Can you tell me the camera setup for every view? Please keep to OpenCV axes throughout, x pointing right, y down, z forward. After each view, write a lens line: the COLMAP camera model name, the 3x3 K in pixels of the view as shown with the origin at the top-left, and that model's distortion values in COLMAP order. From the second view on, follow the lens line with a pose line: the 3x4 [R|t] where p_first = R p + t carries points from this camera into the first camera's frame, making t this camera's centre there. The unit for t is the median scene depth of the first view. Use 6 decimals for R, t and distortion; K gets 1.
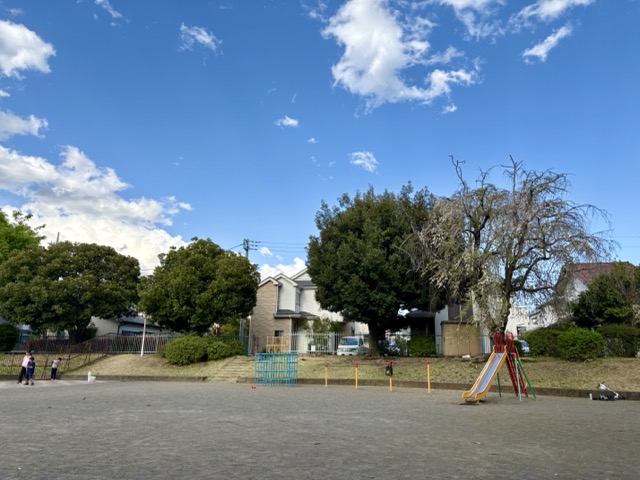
lens RADIAL K [[484.5, 0, 324.4], [0, 484.5, 233.2], [0, 0, 1]] dist [0.035156, -0.020919]
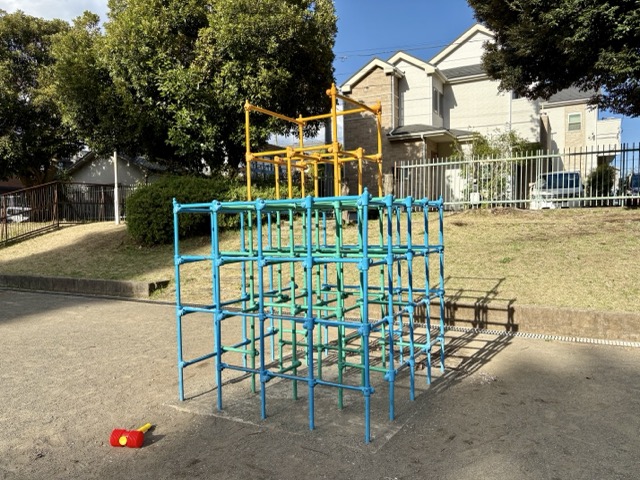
lens RADIAL K [[484.5, 0, 319.3], [0, 484.5, 241.0], [0, 0, 1]] dist [0.035156, -0.020919]
pose [[0.955289, -0.020369, -0.294970, -0.029647], [0.106874, 0.953960, 0.280247, 0.131123], [0.275681, -0.299242, 0.913485, 0.523687]]
